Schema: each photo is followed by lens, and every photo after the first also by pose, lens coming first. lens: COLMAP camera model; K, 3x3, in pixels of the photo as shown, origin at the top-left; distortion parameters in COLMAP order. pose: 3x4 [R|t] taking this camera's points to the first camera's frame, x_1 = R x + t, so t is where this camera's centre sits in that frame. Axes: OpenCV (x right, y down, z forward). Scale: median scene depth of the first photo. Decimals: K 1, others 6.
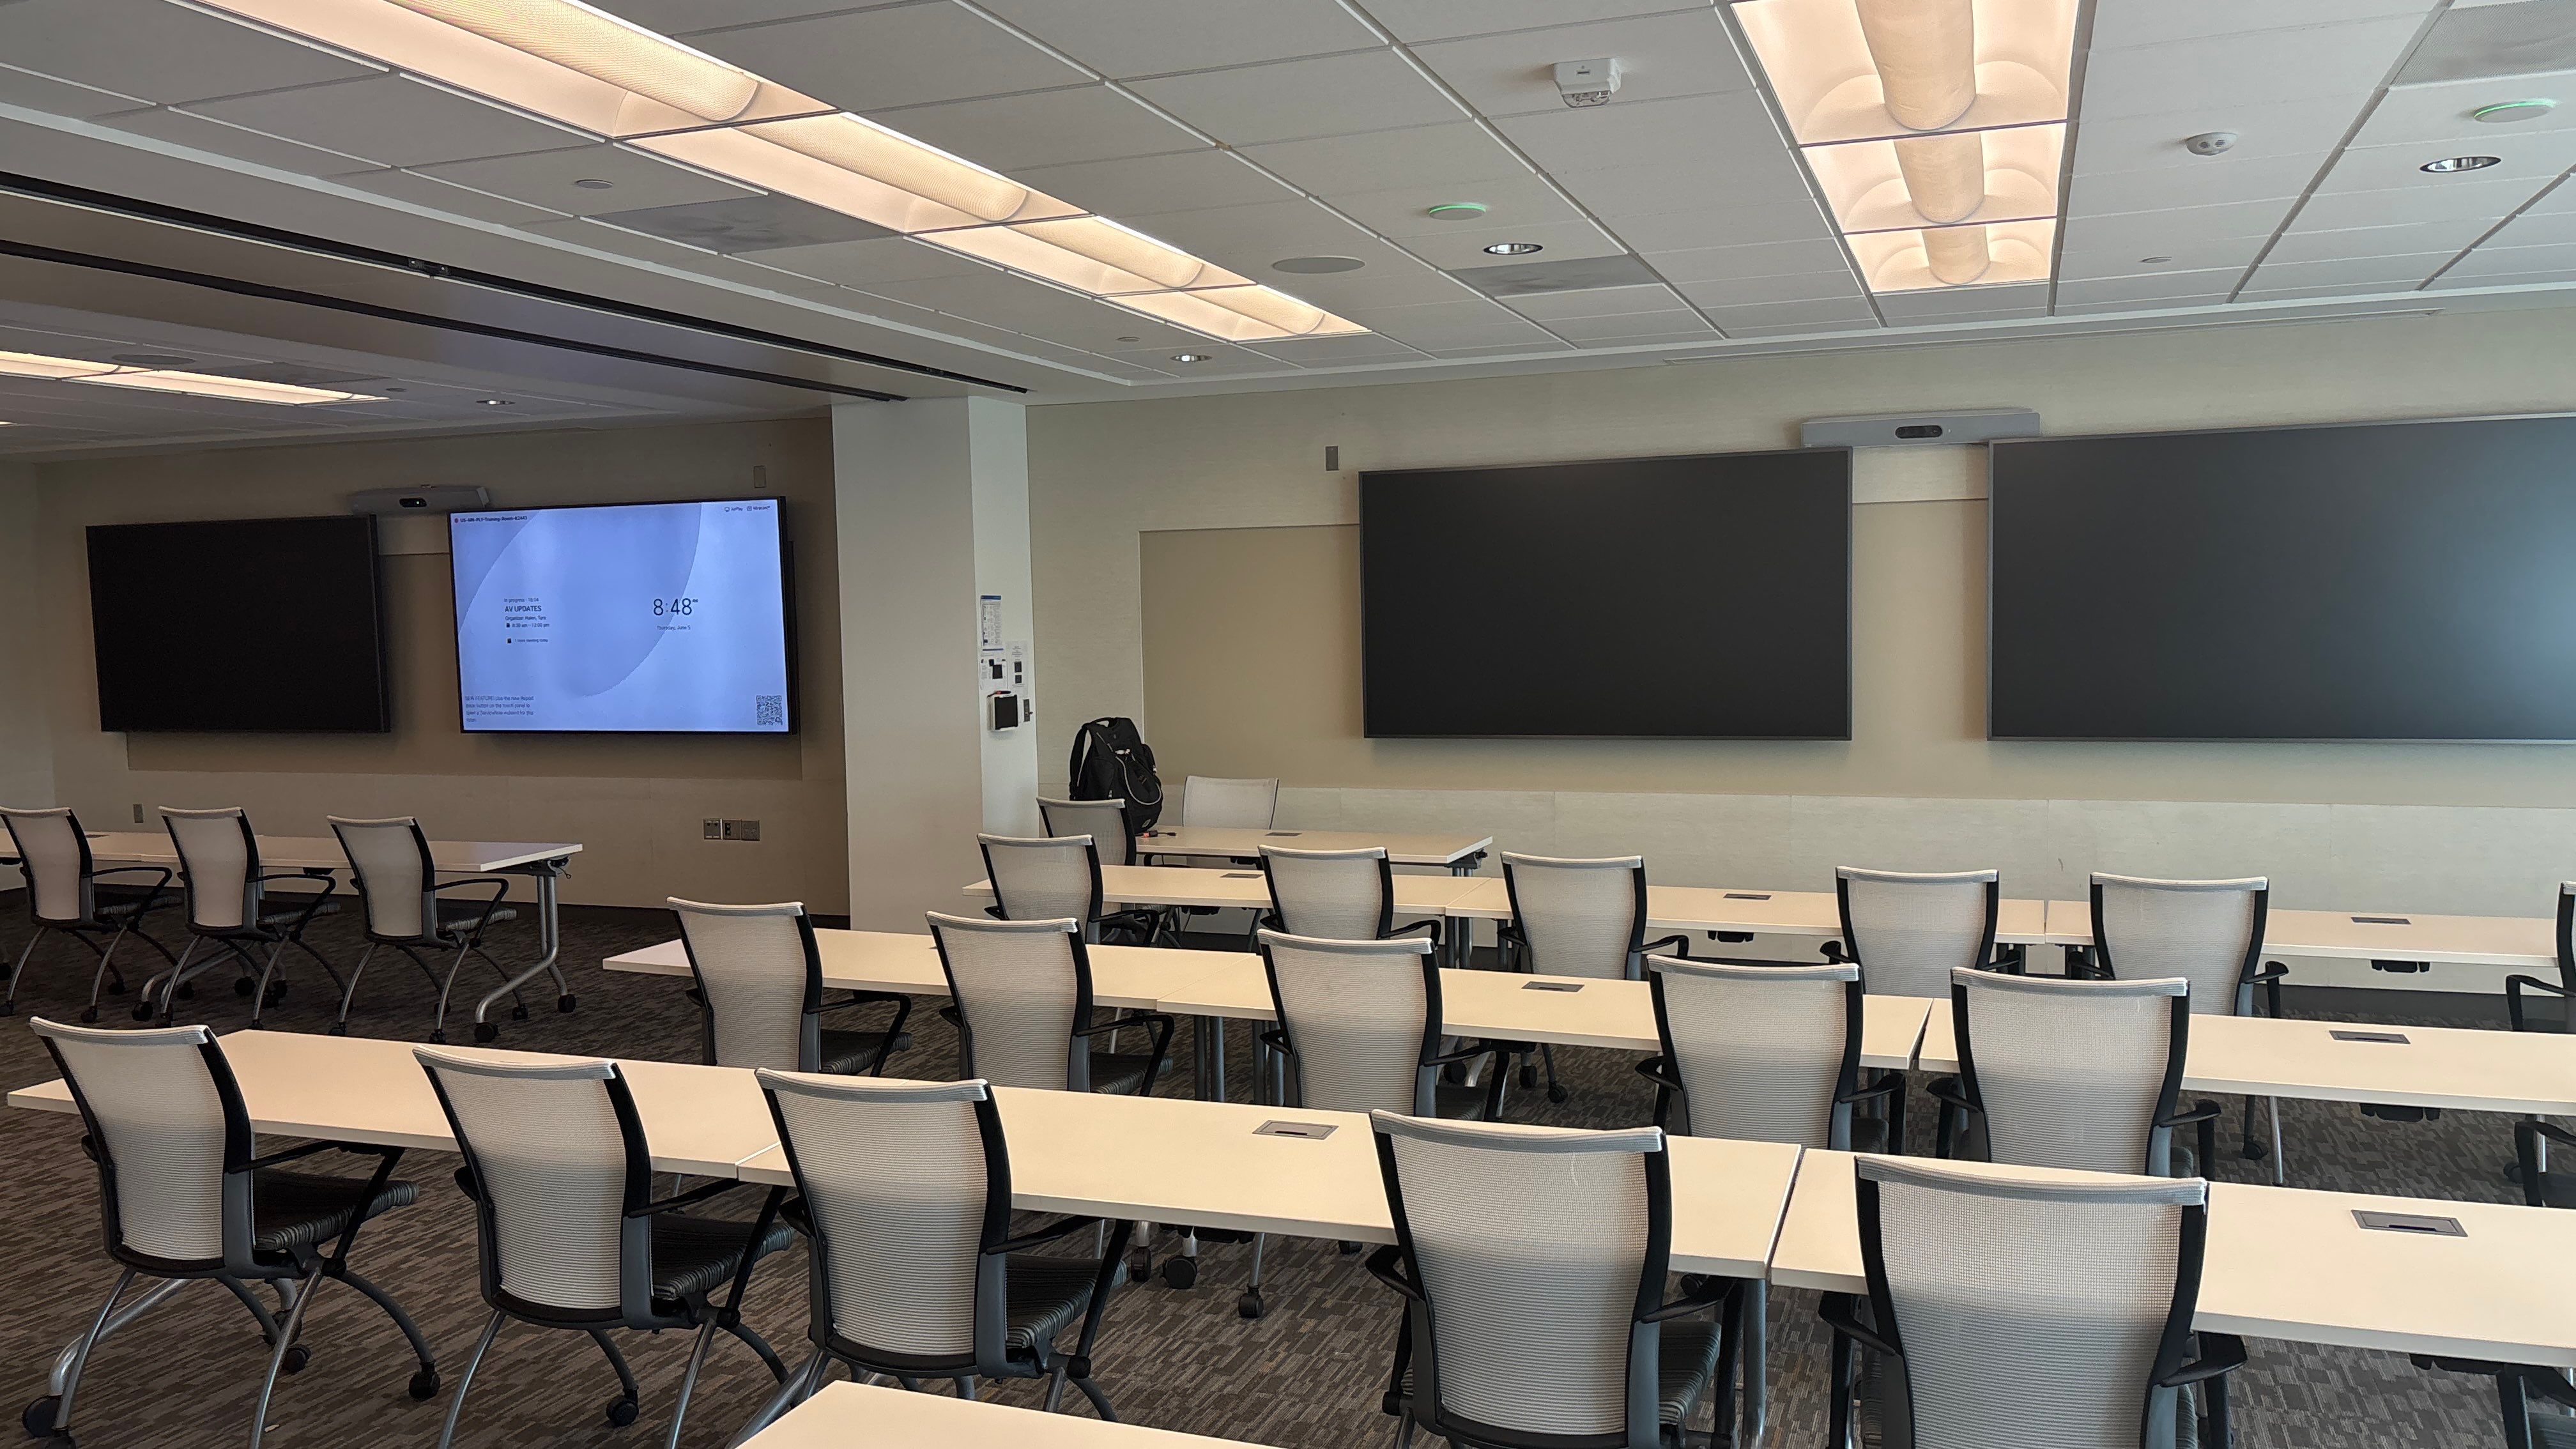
lens RADIAL K [[1965.7, 0, 1288.0], [0, 1965.7, 724.5], [0, 0, 1]] dist [0.002105, 0.000494]
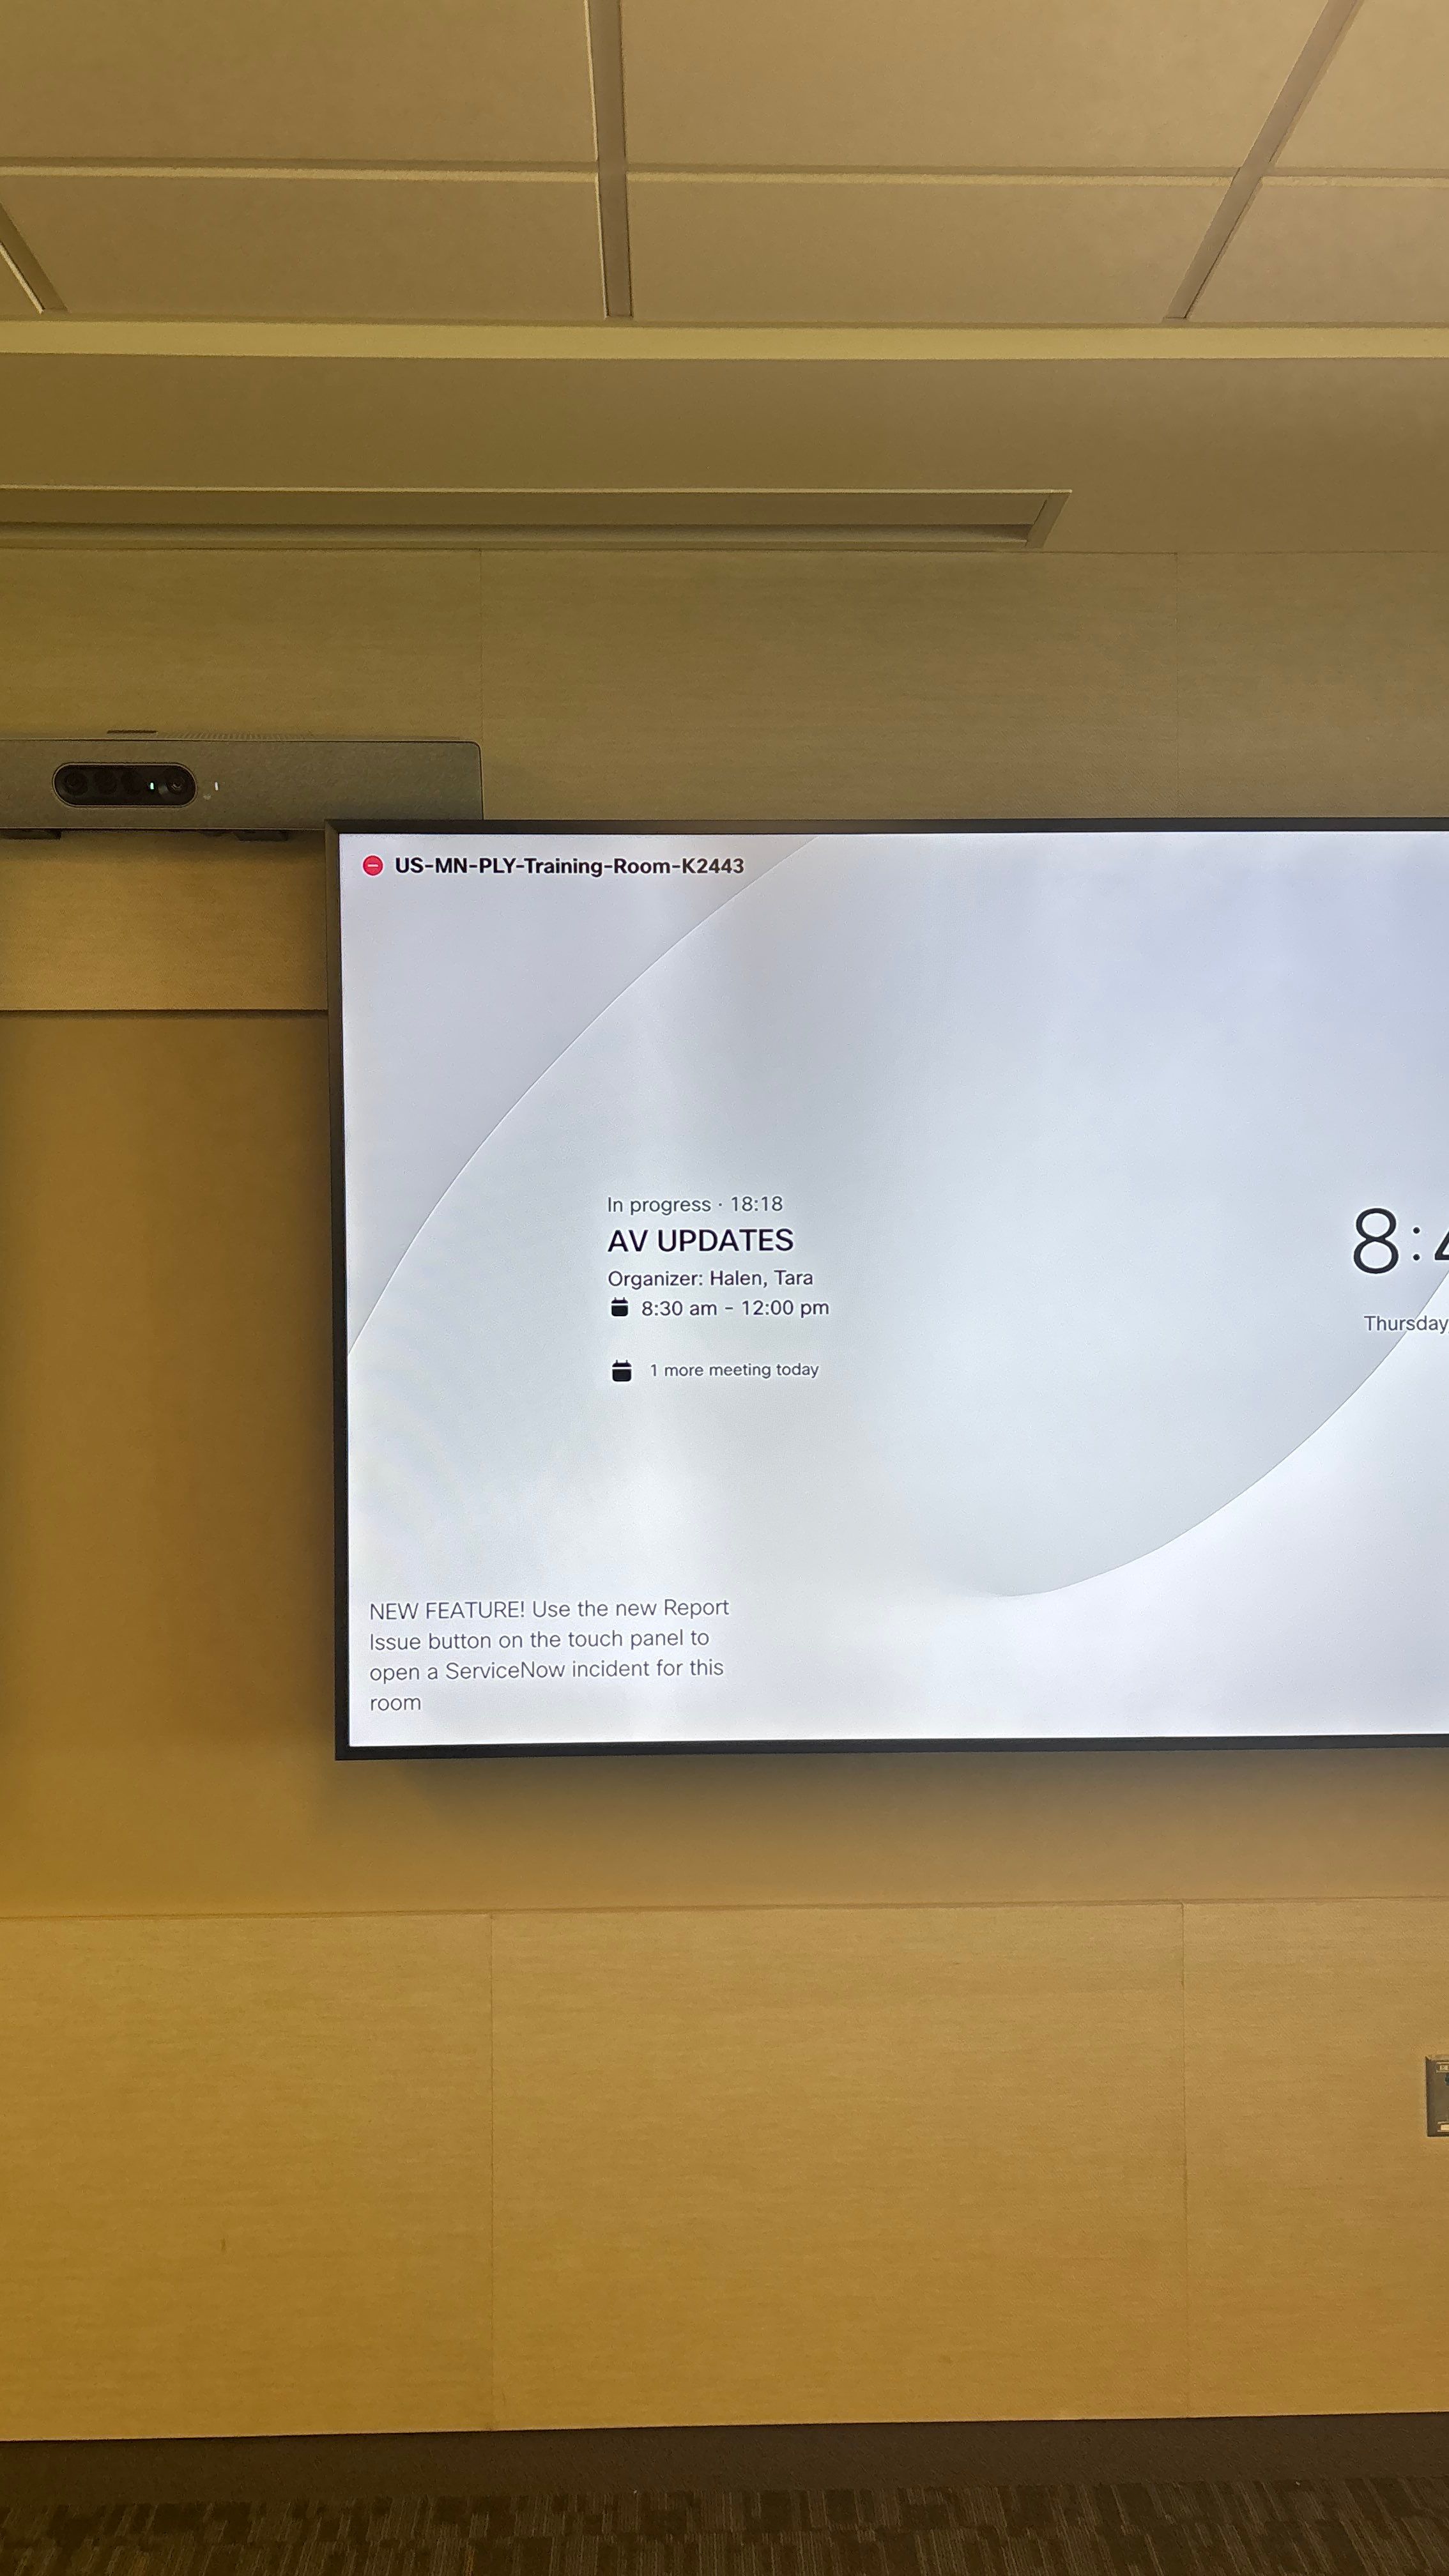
lens RADIAL K [[1965.7, 0, 724.5], [0, 1965.7, 1288.0], [0, 0, 1]] dist [0.002105, 0.000494]
pose [[0.927961, 0.017709, 0.372257, -0.468140], [0.010233, 0.997283, -0.072954, -0.034575], [-0.372537, 0.071507, 0.925258, 0.762222]]
